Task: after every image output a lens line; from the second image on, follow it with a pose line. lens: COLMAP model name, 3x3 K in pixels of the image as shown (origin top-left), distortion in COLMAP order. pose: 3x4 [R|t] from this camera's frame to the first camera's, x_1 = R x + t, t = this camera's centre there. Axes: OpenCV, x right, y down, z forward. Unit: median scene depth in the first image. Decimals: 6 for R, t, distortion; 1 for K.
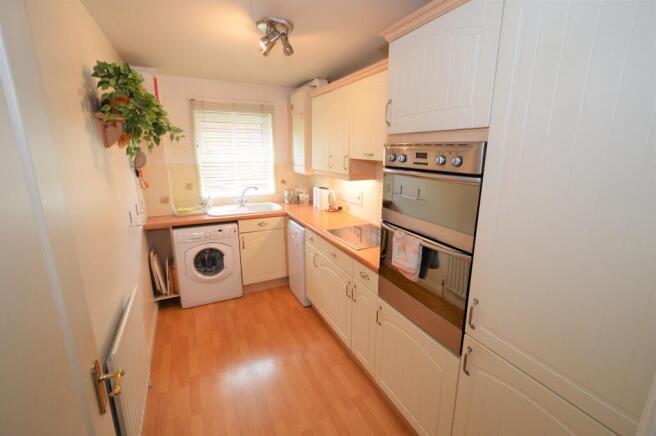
lens RADIAL K [[289.9, 0, 329.1], [0, 289.9, 218.9], [0, 0, 1]] dist [0.004288, -0.000481]
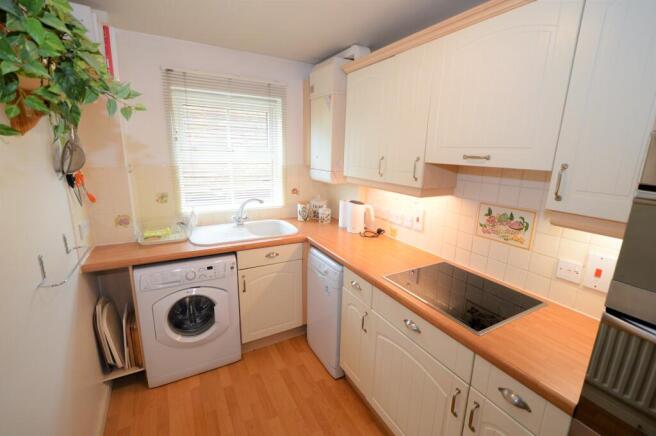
lens RADIAL K [[289.9, 0, 326.8], [0, 289.9, 217.9], [0, 0, 1]] dist [0.004288, -0.000481]
pose [[0.998473, 0.008933, 0.054521, -0.142002], [-0.008608, 0.999944, -0.006198, -0.068091], [-0.054573, 0.005720, 0.998493, 0.316185]]
